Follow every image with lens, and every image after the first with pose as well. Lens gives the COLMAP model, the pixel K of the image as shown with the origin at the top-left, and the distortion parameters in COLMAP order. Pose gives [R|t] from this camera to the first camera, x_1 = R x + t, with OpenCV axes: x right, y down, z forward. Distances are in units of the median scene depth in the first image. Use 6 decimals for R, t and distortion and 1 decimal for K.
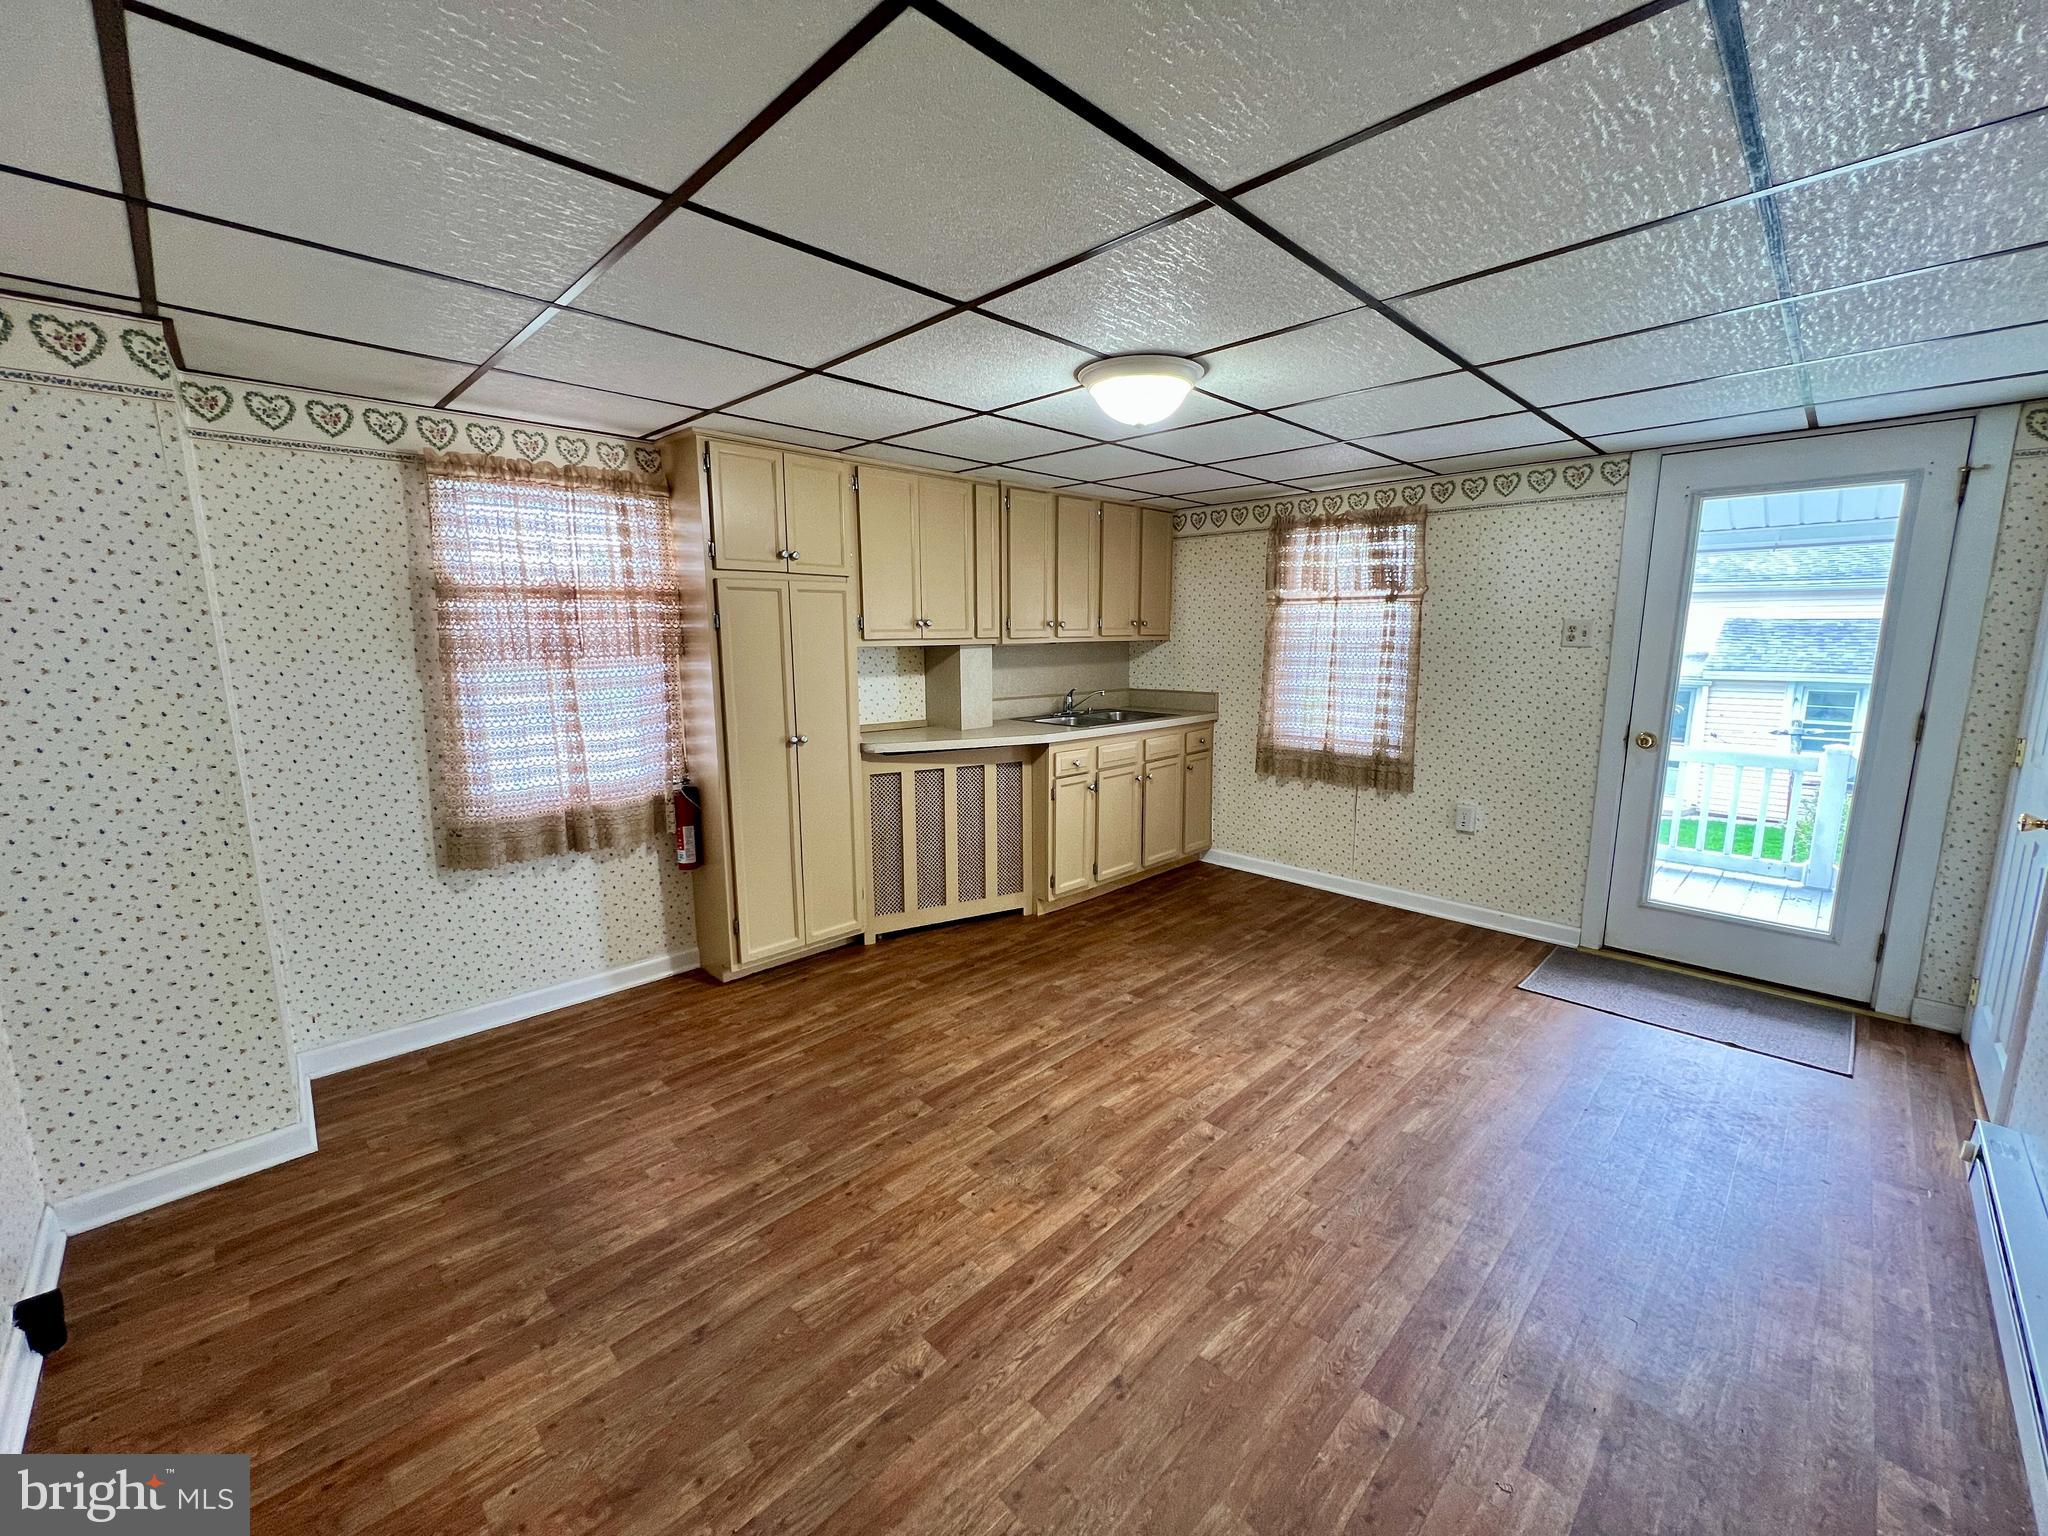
lens RADIAL K [[821.2, 0, 1022.5], [0, 821.2, 770.0], [0, 0, 1]] dist [0.000615, 0.000180]
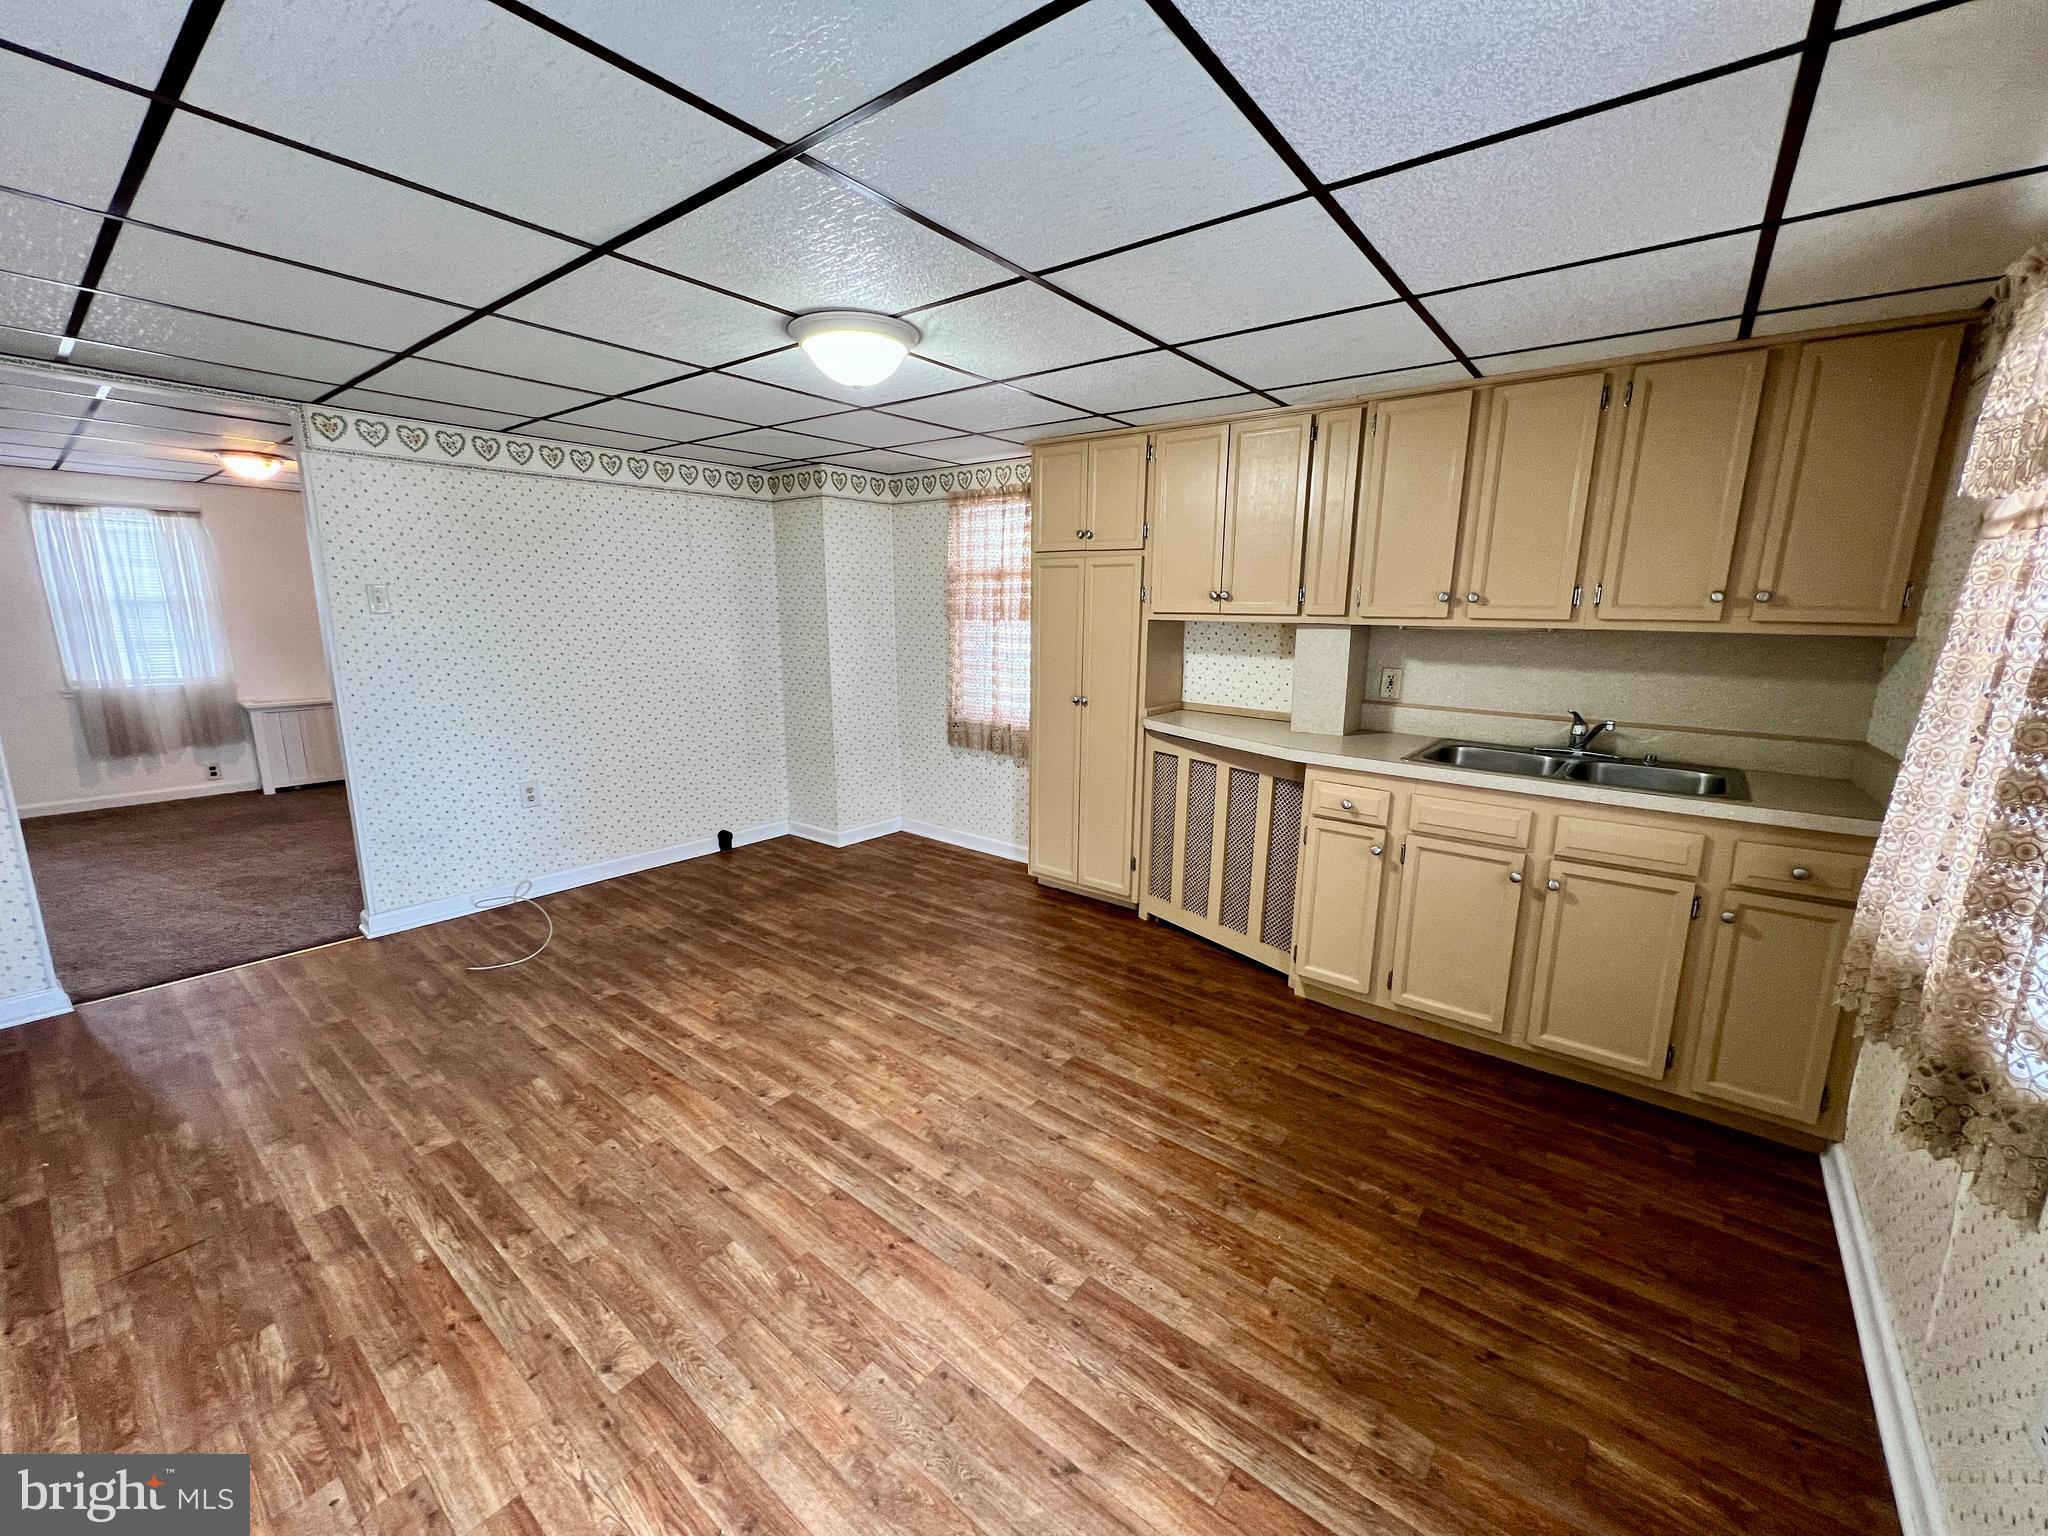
lens RADIAL K [[821.2, 0, 1022.5], [0, 821.2, 770.0], [0, 0, 1]] dist [0.000615, 0.000180]
pose [[0.118879, 0.202501, -0.972040, 0.845859], [-0.180537, 0.967071, 0.179386, -0.134241], [0.976358, 0.154164, 0.151523, 0.784526]]
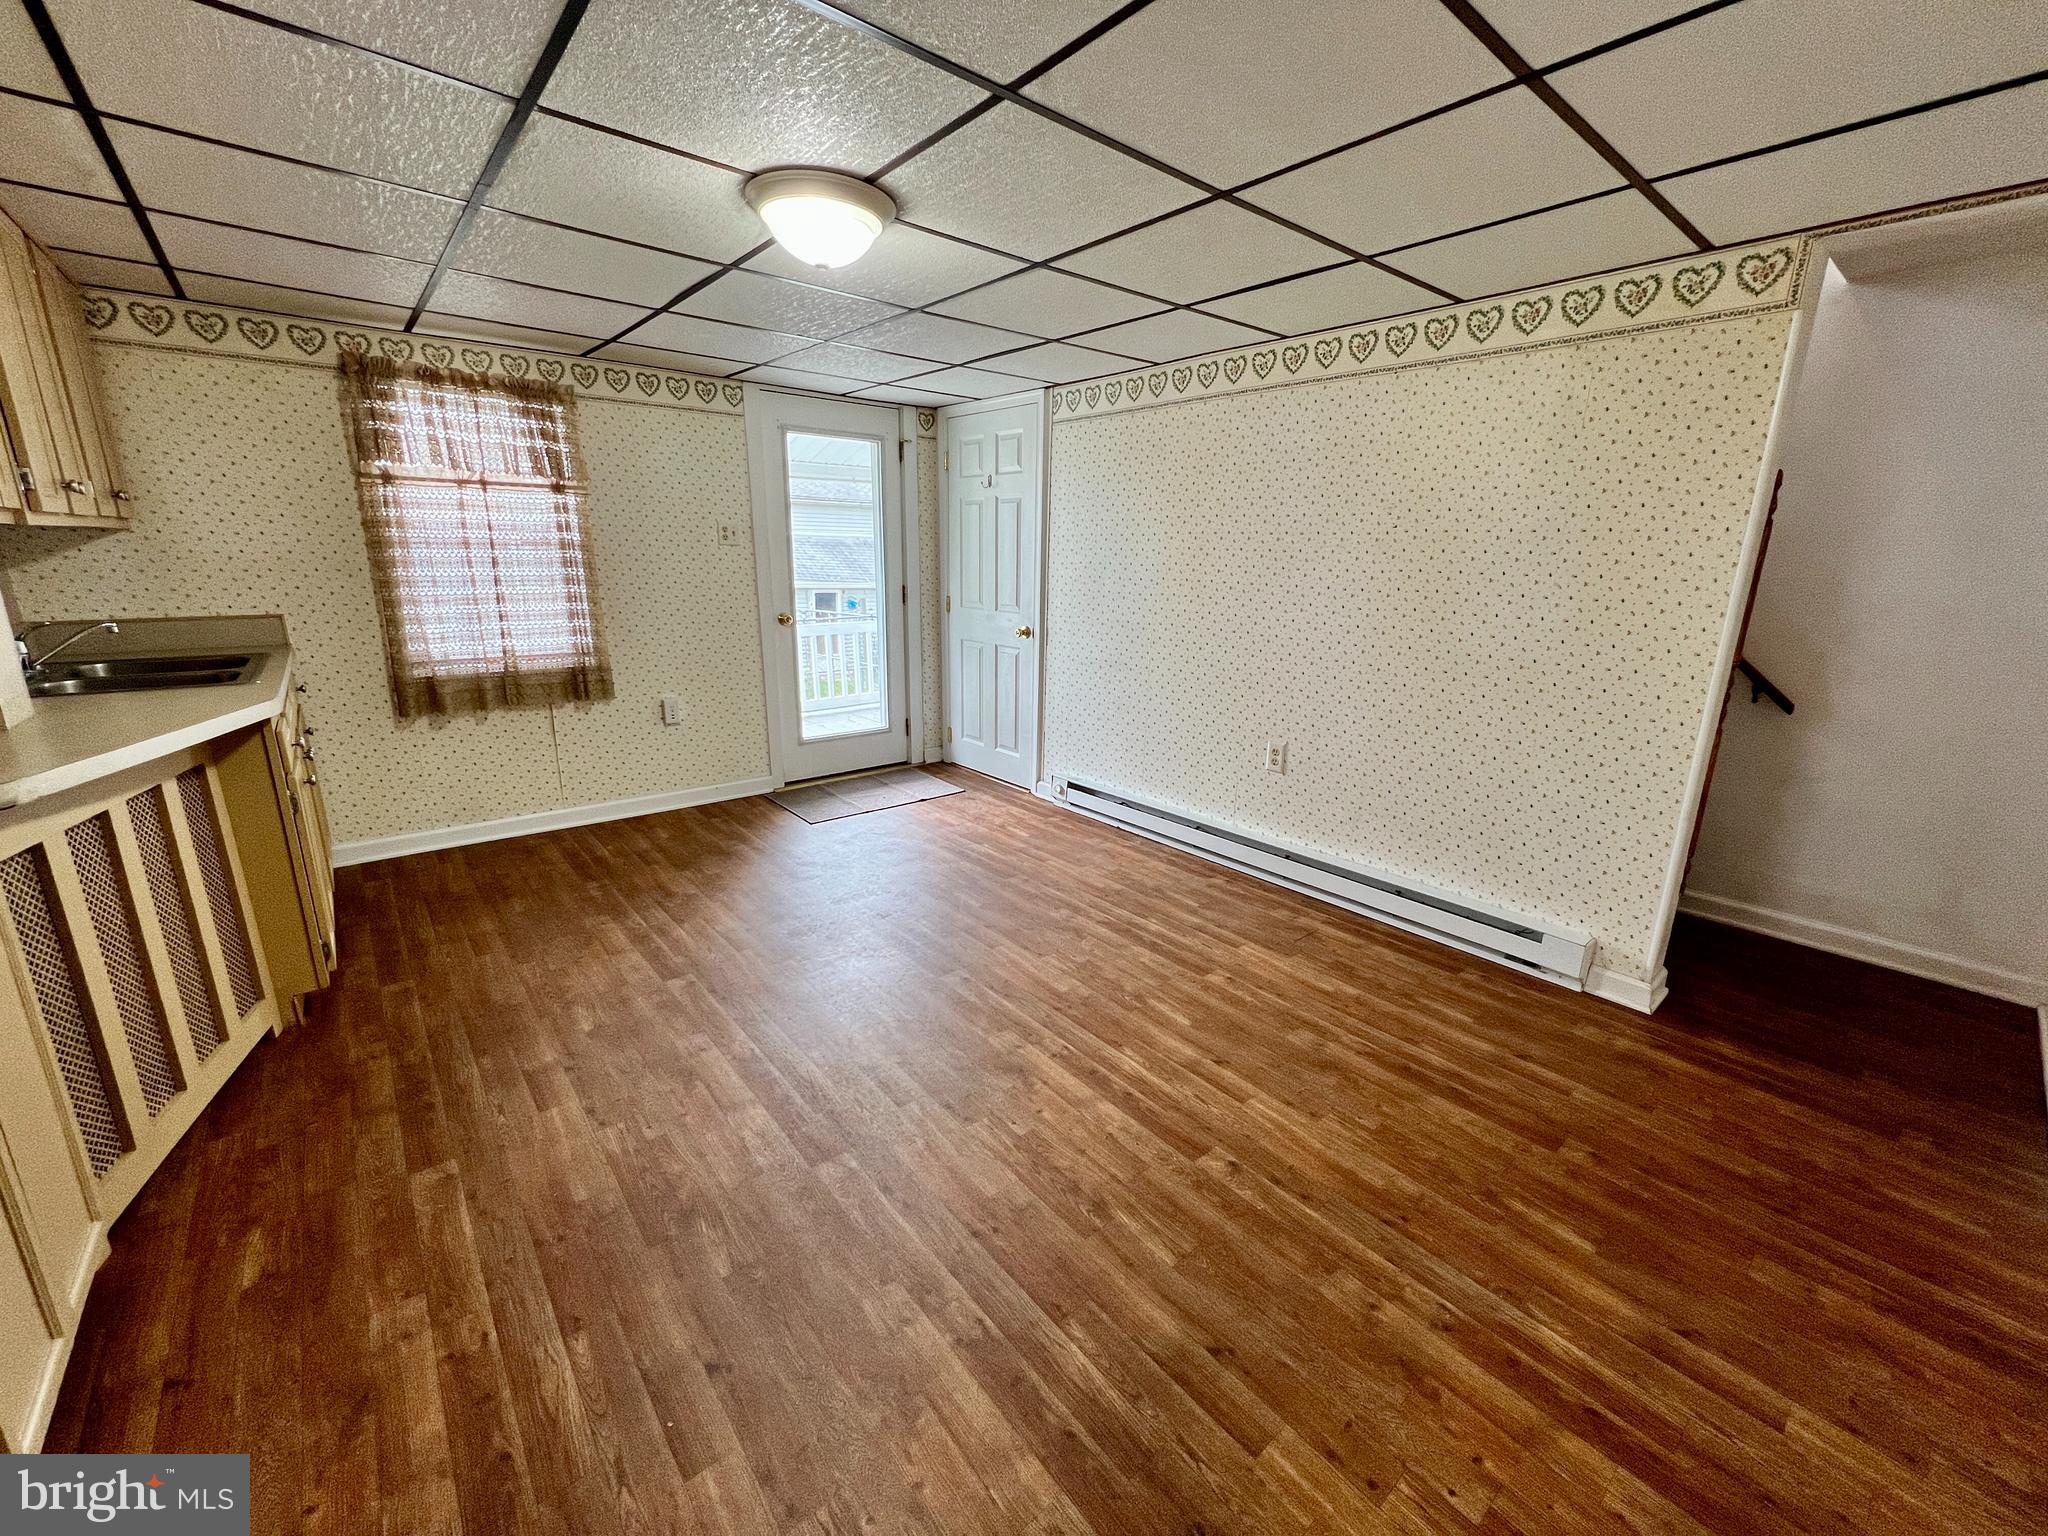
lens RADIAL K [[818.1, 0, 1027.3], [0, 818.1, 770.6], [0, 0, 1]] dist [0.000115, 0.000176]
pose [[0.077738, -0.253395, 0.964234, -0.559599], [0.150894, 0.959010, 0.239857, -0.062319], [-0.985489, 0.126851, 0.112787, 0.536719]]
